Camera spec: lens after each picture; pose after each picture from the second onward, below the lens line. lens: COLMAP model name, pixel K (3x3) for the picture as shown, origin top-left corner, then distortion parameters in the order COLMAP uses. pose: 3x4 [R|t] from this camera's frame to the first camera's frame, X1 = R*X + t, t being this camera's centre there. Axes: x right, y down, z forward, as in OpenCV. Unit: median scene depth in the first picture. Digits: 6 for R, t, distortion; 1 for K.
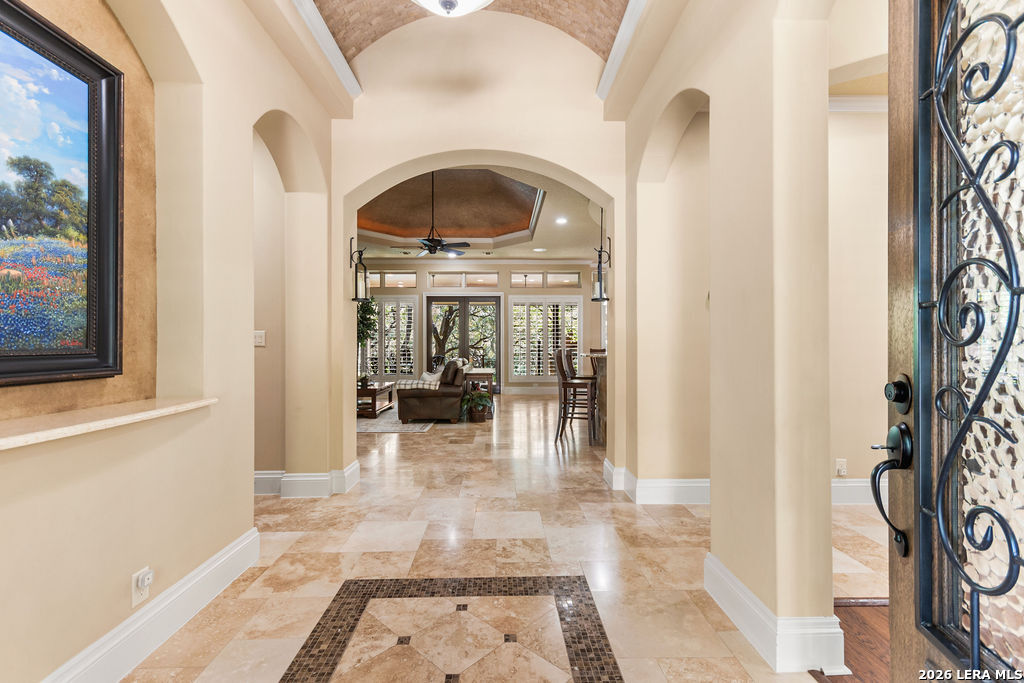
lens RADIAL K [[452.6, 0, 513.0], [0, 452.6, 345.5], [0, 0, 1]] dist [0.003593, 0.000762]
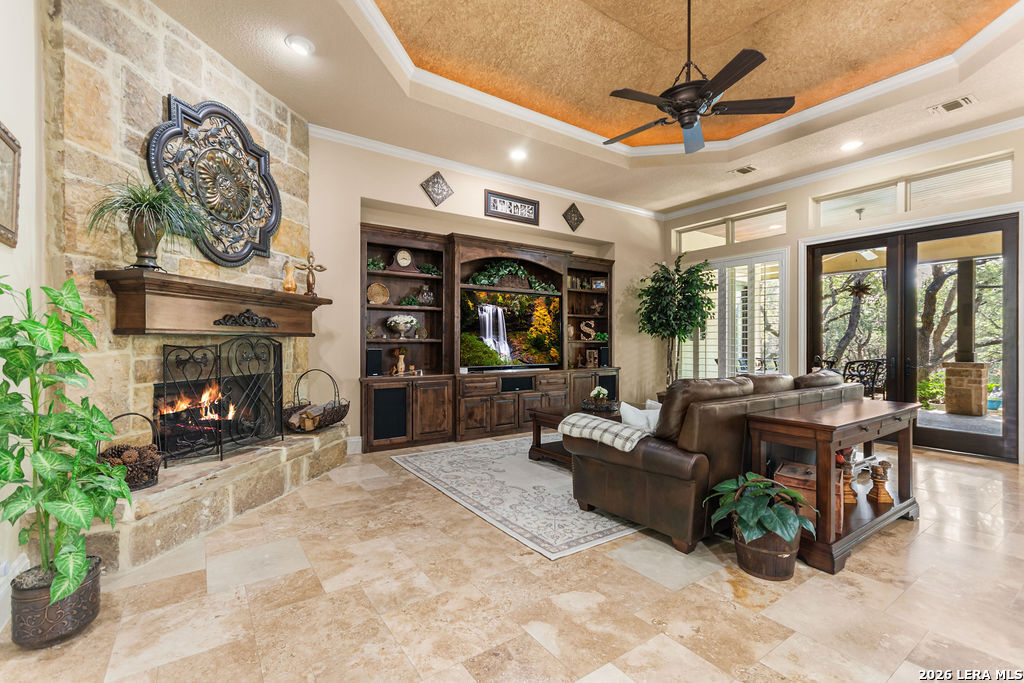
lens RADIAL K [[452.6, 0, 511.8], [0, 452.6, 343.7], [0, 0, 1]] dist [0.003593, 0.000762]
pose [[0.555062, 0.002485, -0.831805, 0.058399], [0.000361, 0.999995, 0.003229, 0.003253], [0.831809, -0.002093, 0.555058, 0.423711]]
